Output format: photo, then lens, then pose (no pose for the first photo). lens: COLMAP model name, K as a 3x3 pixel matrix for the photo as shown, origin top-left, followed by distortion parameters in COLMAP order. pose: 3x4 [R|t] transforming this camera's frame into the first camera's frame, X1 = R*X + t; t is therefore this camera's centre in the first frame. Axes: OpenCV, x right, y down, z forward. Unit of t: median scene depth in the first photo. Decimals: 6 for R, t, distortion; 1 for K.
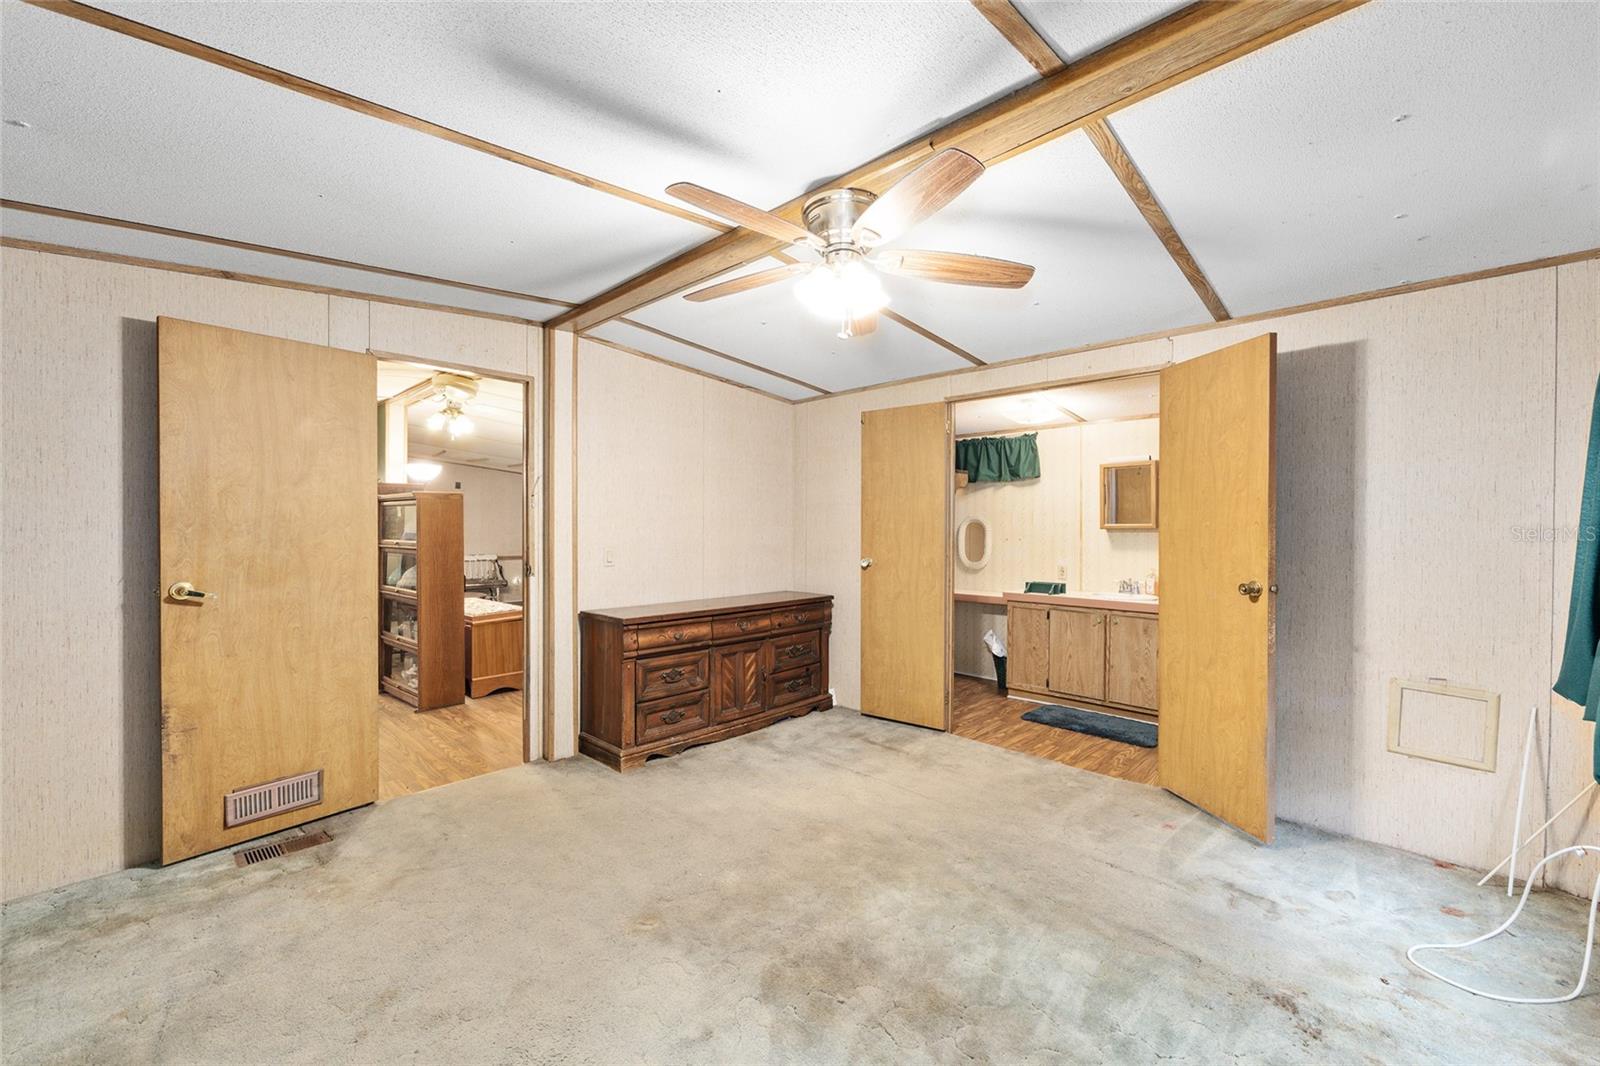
lens RADIAL K [[643.3, 0, 796.8], [0, 643.3, 542.6], [0, 0, 1]] dist [-0.001620, 0.000138]
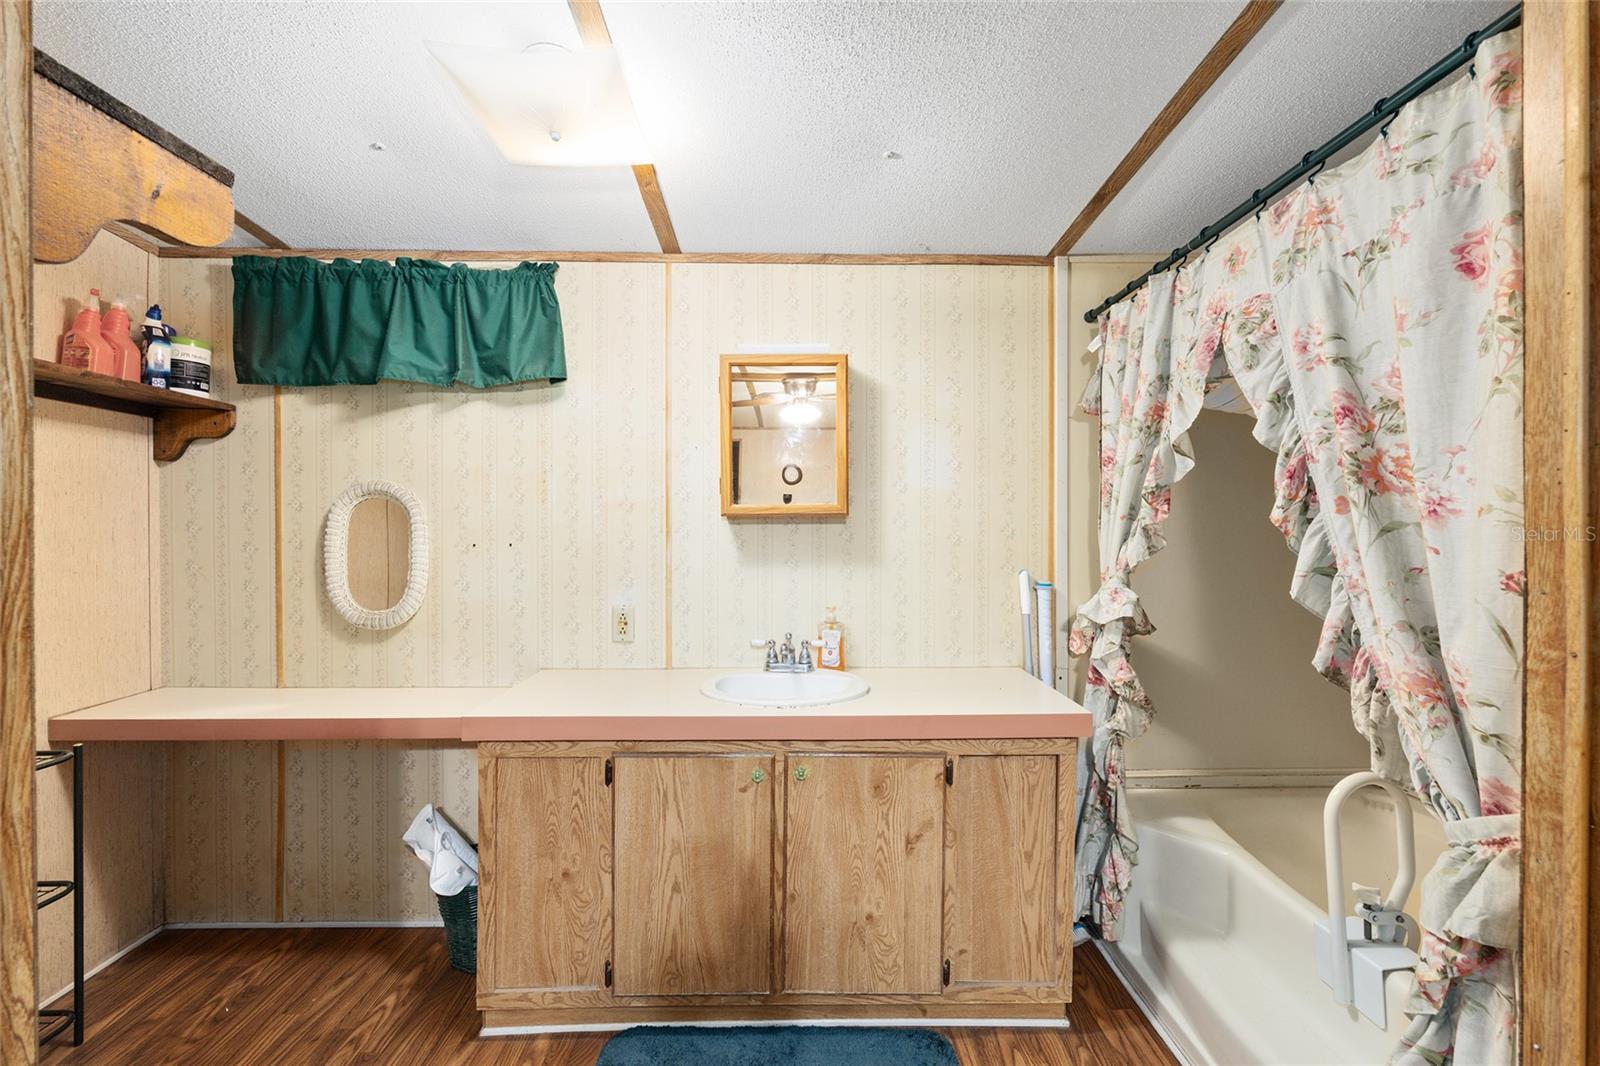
lens RADIAL K [[643.3, 0, 805.0], [0, 643.3, 526.0], [0, 0, 1]] dist [-0.001620, 0.000138]
pose [[0.702072, 0.000440, 0.712105, 0.201934], [0.018635, 0.999646, -0.018991, -0.005733], [-0.711862, 0.026603, 0.701816, 0.620092]]
